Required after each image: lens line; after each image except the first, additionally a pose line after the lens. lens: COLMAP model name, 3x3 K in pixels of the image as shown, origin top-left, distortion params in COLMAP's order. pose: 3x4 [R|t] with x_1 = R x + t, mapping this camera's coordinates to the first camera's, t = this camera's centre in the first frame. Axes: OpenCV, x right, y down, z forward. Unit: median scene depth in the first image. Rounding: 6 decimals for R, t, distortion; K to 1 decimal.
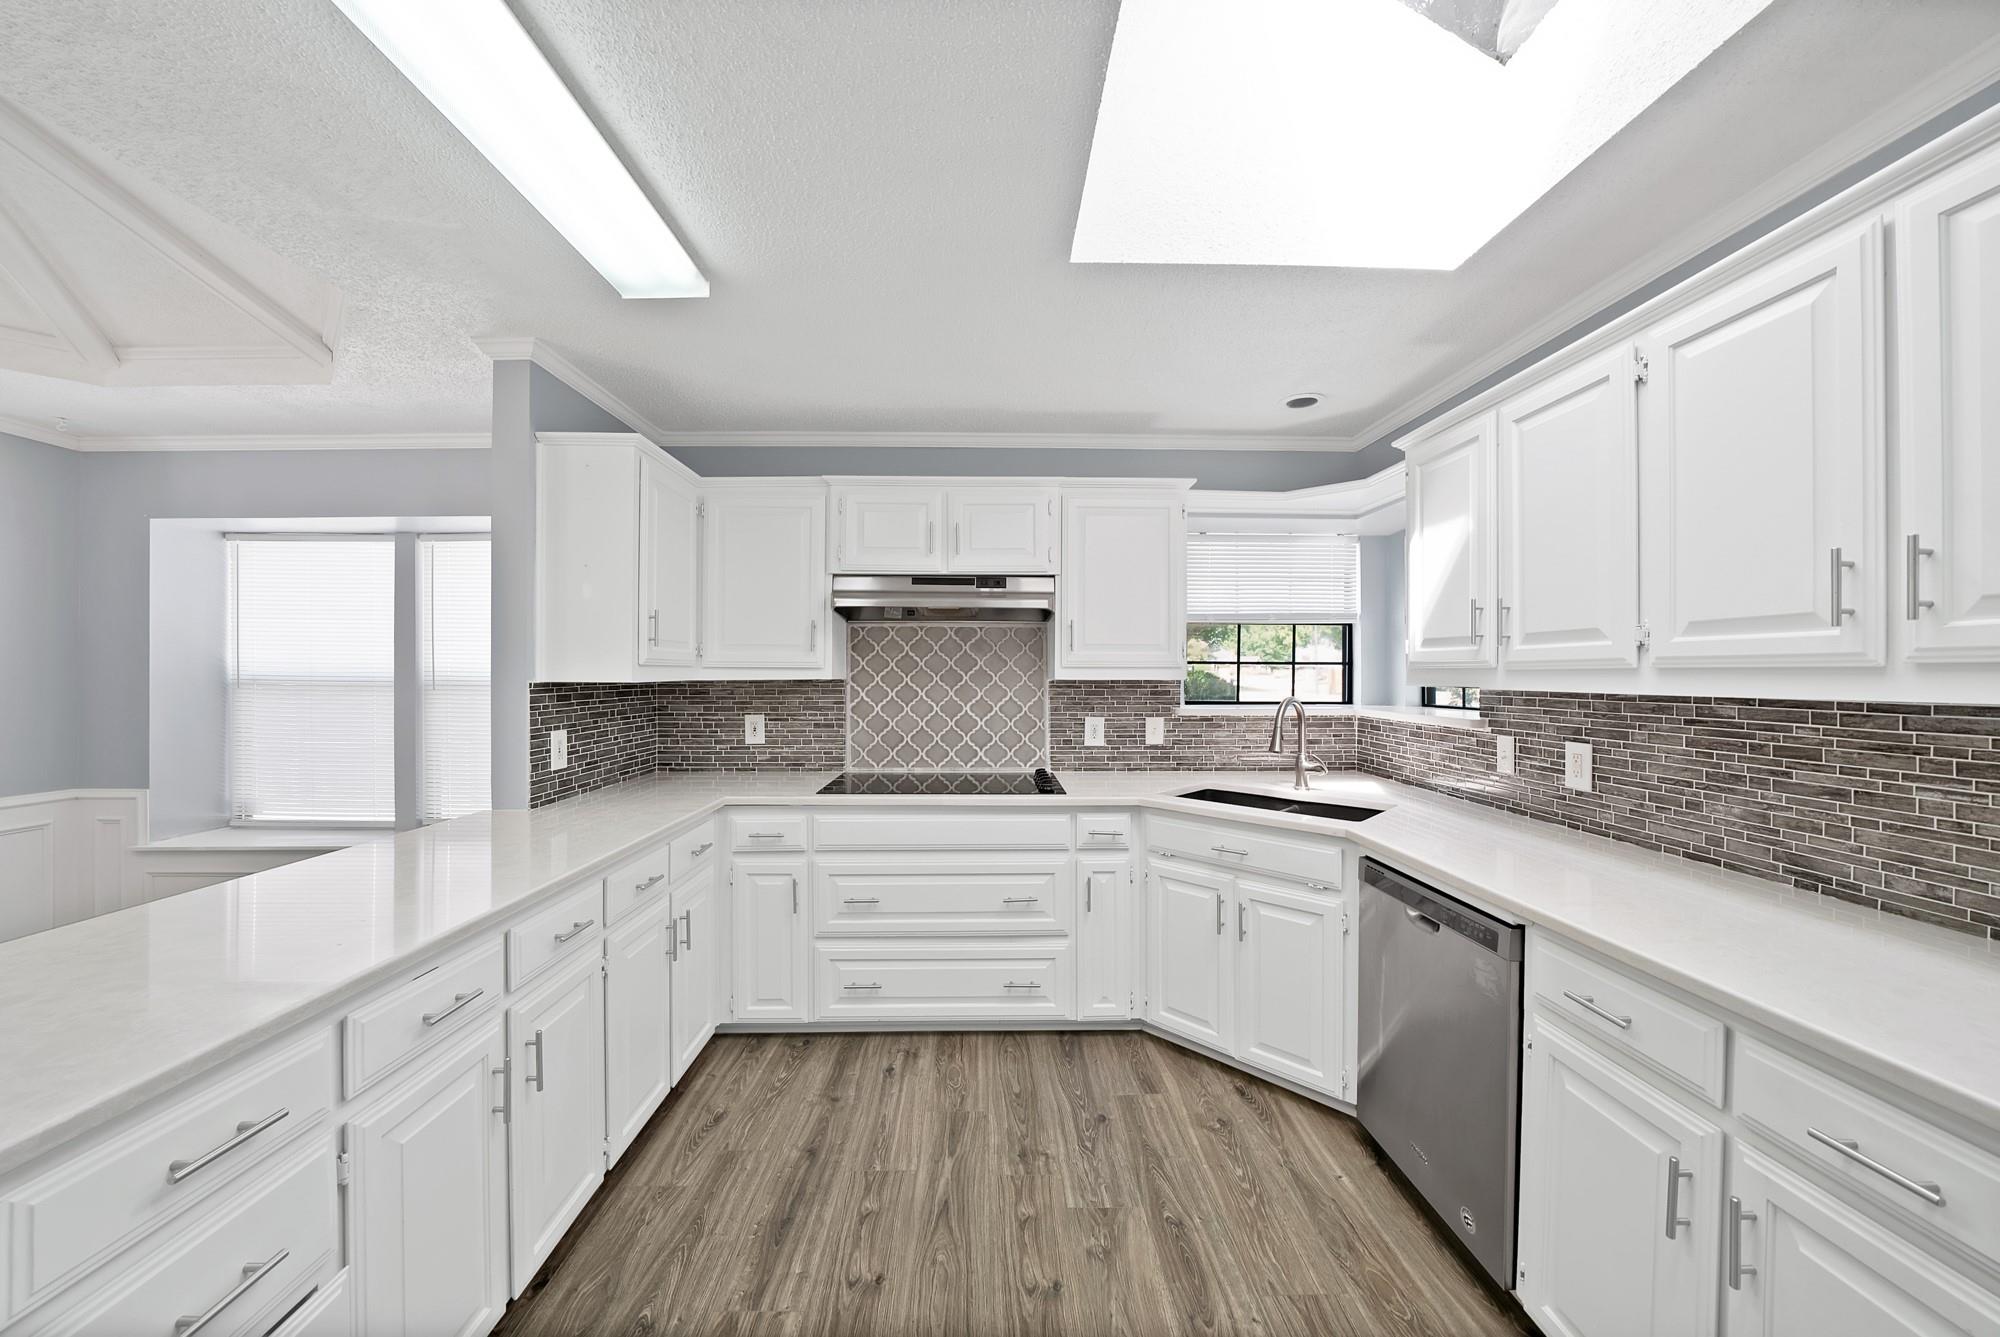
lens RADIAL K [[721.3, 0, 994.0], [0, 721.3, 670.5], [0, 0, 1]] dist [-0.020112, 0.000467]
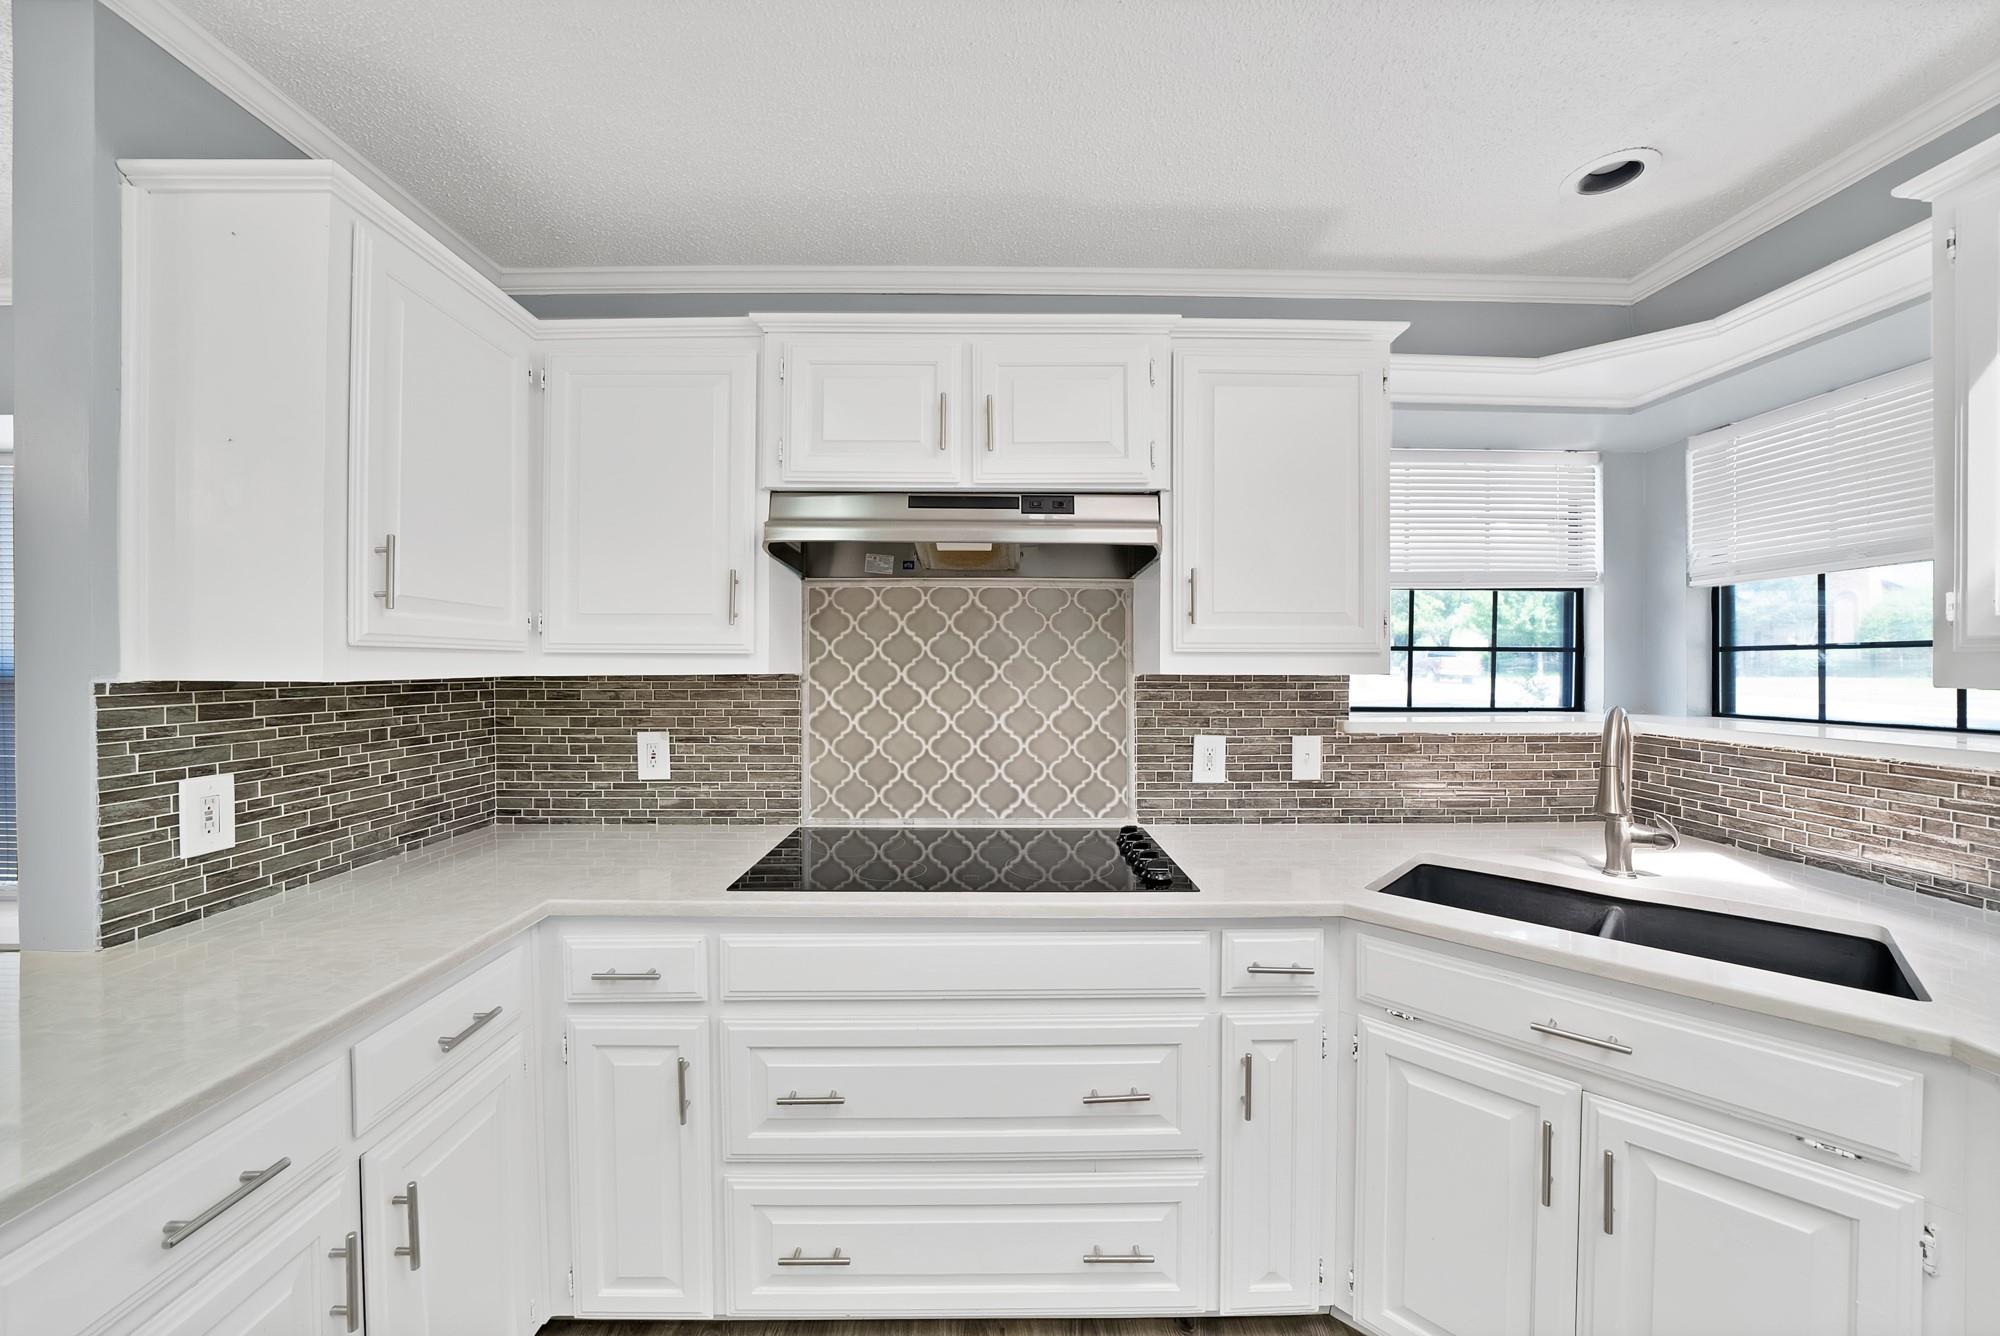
lens RADIAL K [[762.1, 0, 991.4], [0, 762.1, 669.8], [0, 0, 1]] dist [-0.023006, 0.001451]
pose [[0.999897, -0.000345, -0.014366, -0.044905], [0.000469, 0.999963, 0.008595, 0.004100], [0.014363, -0.008601, 0.999860, 0.447681]]
